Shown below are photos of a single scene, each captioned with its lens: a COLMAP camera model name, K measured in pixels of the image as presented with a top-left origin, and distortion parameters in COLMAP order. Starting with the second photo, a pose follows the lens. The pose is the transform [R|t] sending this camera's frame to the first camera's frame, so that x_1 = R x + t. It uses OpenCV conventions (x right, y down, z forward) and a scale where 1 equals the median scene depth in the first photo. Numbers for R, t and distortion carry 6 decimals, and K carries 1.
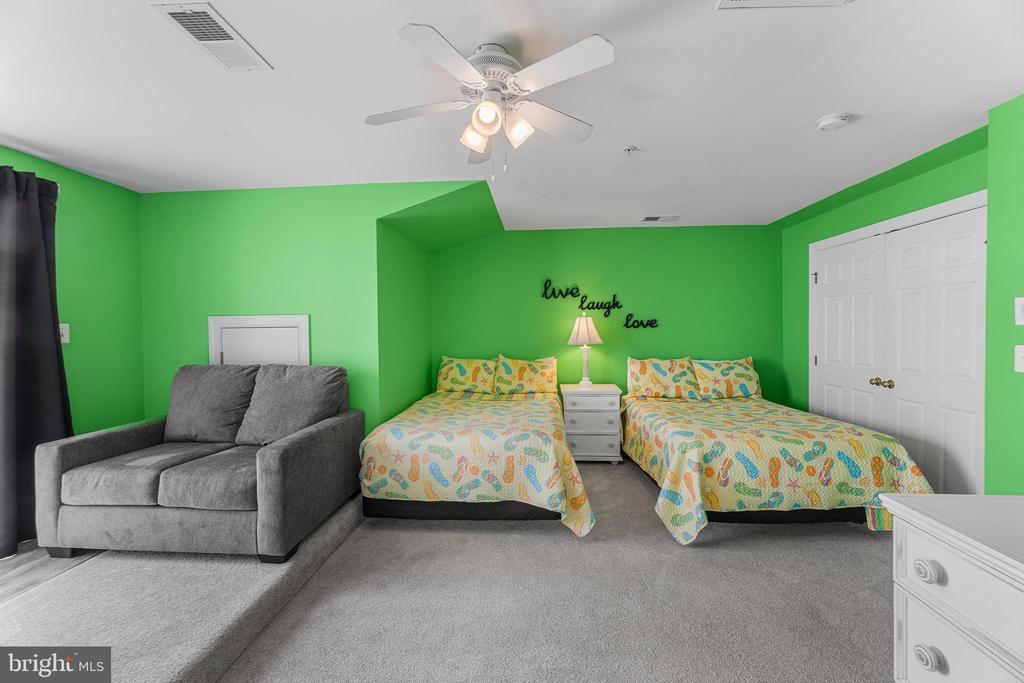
lens RADIAL K [[411.8, 0, 505.1], [0, 411.8, 342.2], [0, 0, 1]] dist [0.003689, -0.001431]
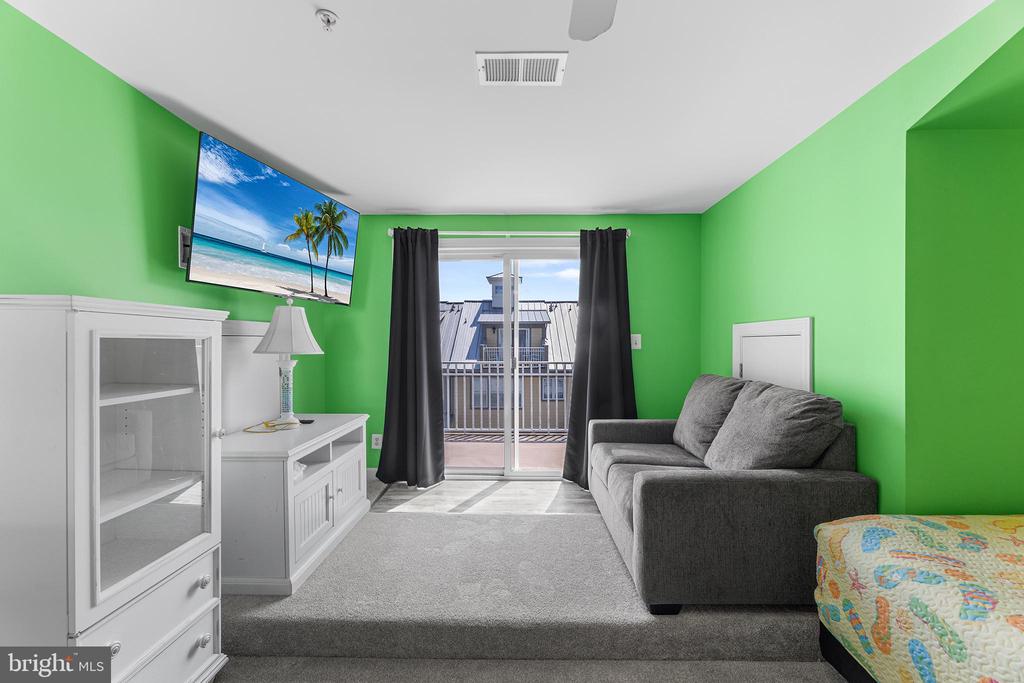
lens RADIAL K [[411.8, 0, 508.3], [0, 411.8, 352.3], [0, 0, 1]] dist [0.003689, -0.001431]
pose [[0.063074, 0.032987, -0.997464, 0.219547], [-0.025453, 0.999182, 0.031434, -0.018199], [0.997684, 0.023406, 0.063862, 0.507313]]
